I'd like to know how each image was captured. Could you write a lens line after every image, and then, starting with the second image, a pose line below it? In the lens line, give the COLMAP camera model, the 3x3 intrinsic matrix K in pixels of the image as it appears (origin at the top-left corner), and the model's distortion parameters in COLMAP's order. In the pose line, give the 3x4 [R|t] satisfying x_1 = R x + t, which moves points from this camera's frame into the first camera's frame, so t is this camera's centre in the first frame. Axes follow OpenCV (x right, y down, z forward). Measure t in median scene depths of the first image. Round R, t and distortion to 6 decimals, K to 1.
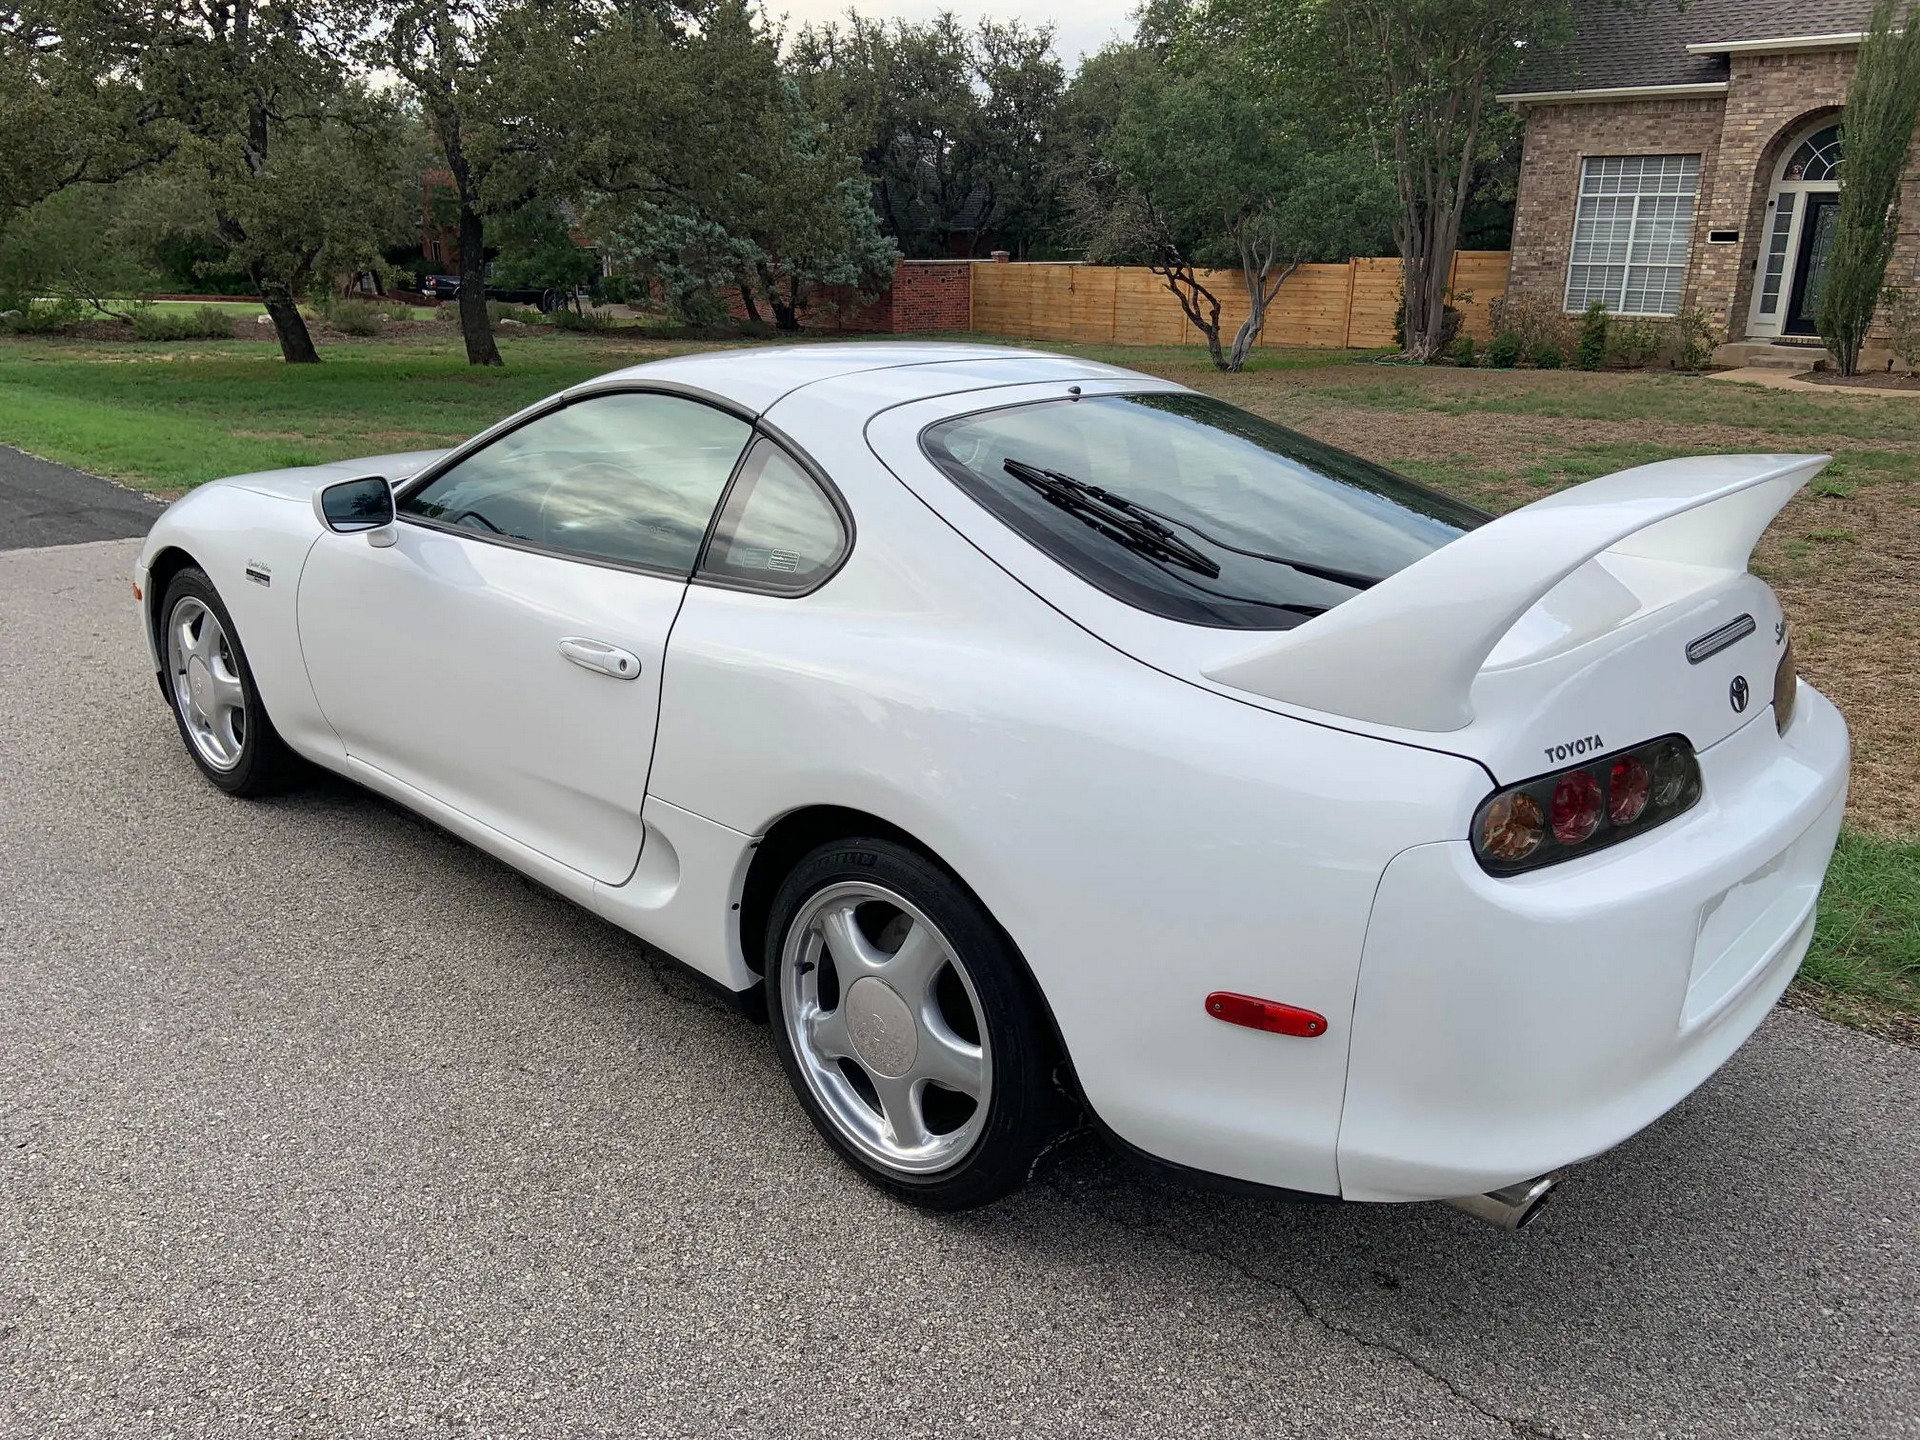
lens RADIAL K [[1450.2, 0, 943.8], [0, 1450.2, 713.0], [0, 0, 1]] dist [0.126735, -0.164541]
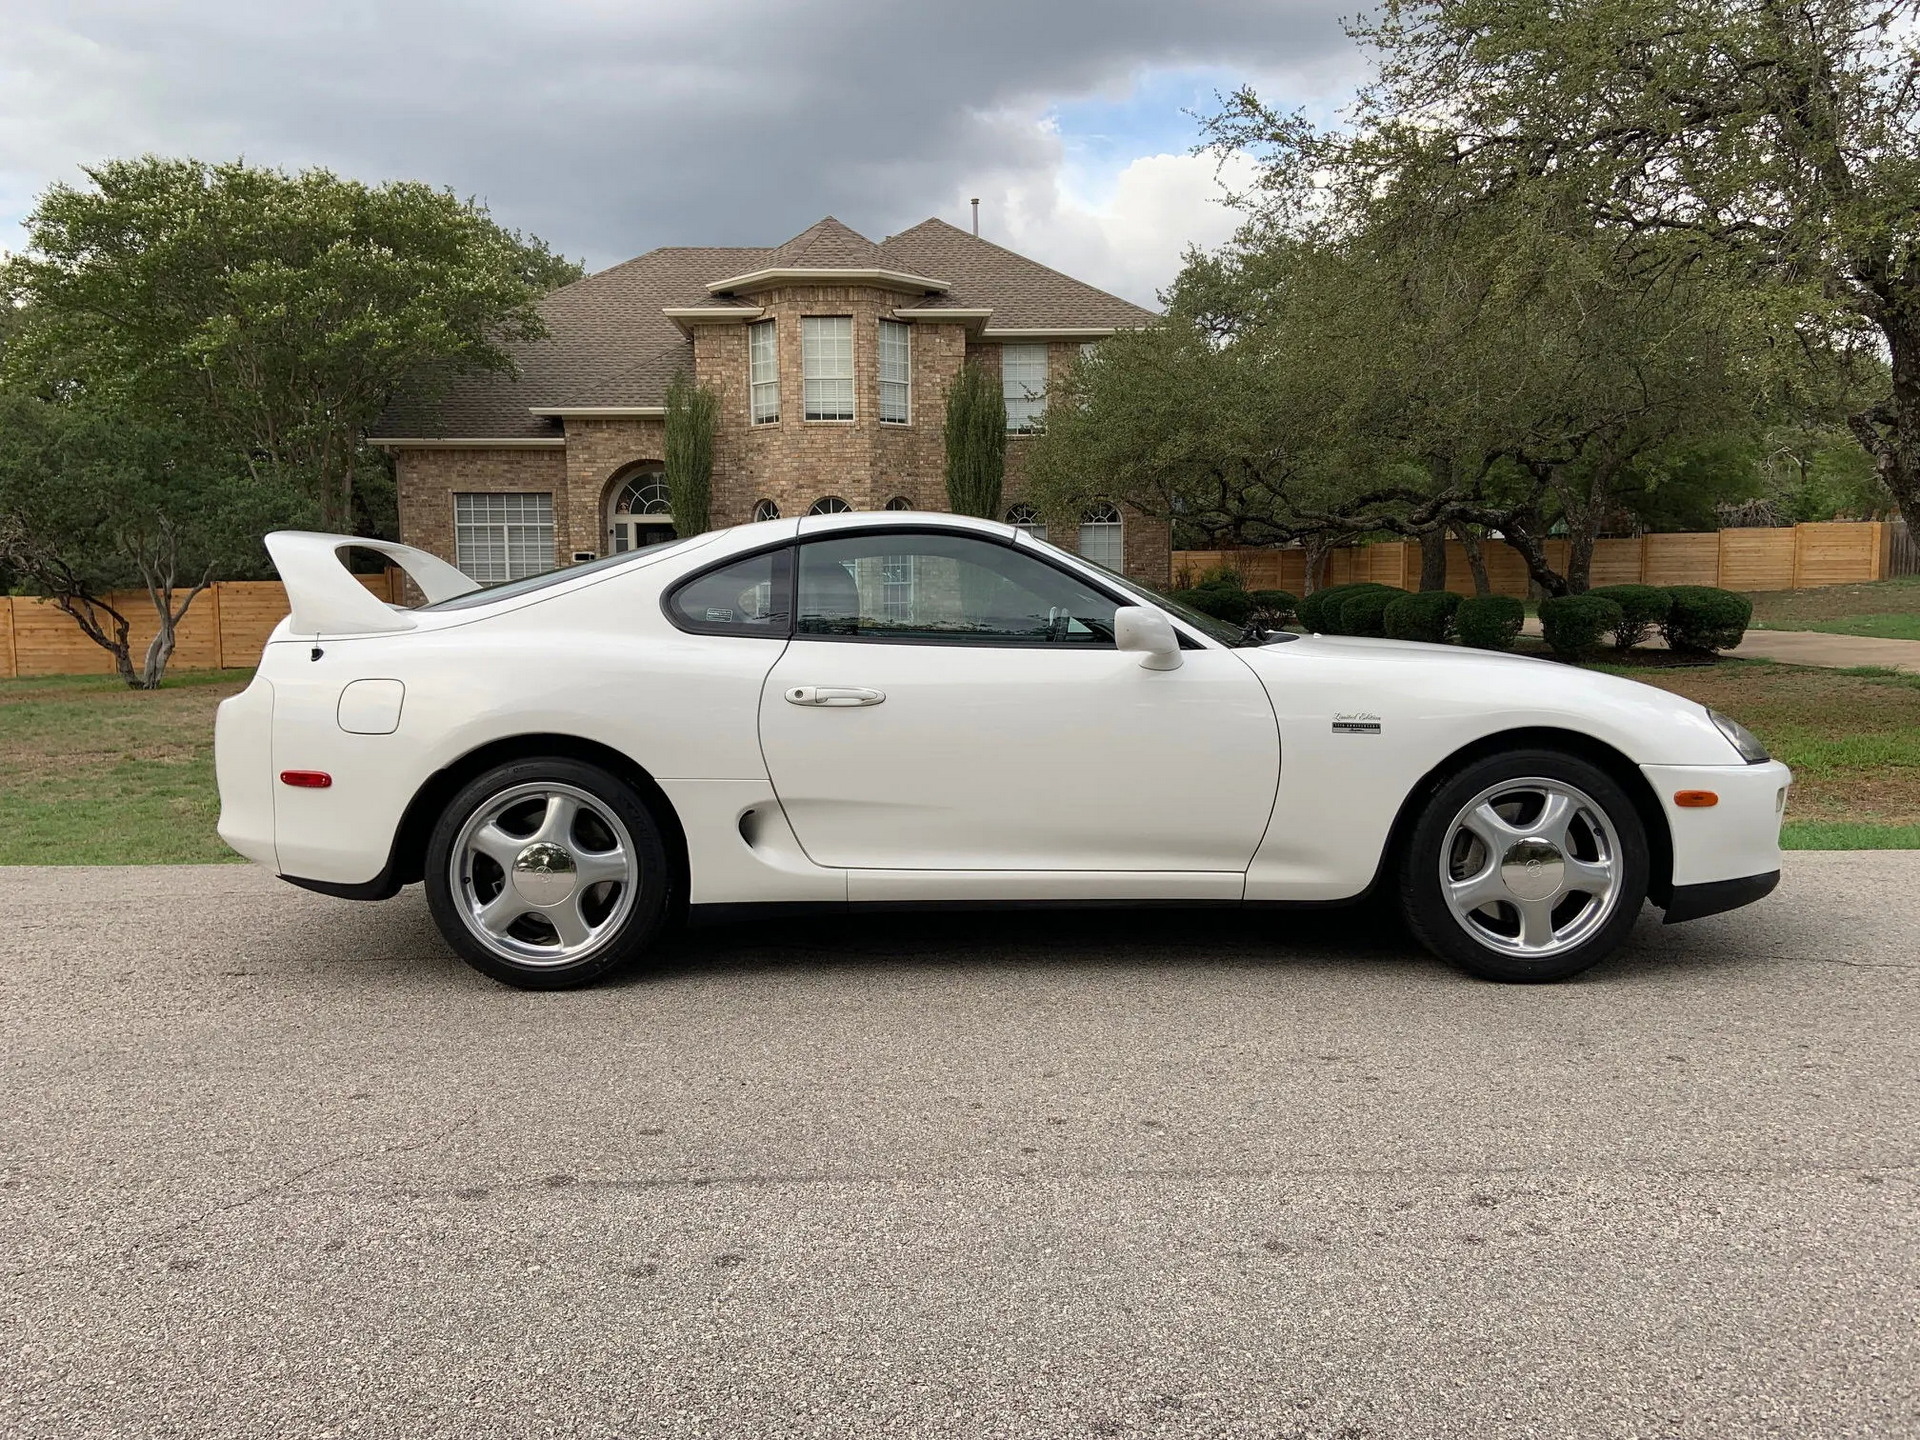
lens RADIAL K [[1452.9, 0, 936.2], [0, 1452.9, 698.8], [0, 0, 1]] dist [0.130131, -0.168477]
pose [[0.693534, -0.076644, 0.716336, -0.143685], [0.239192, 0.962418, -0.128605, 0.018717], [-0.679557, 0.260534, 0.685802, -0.004559]]
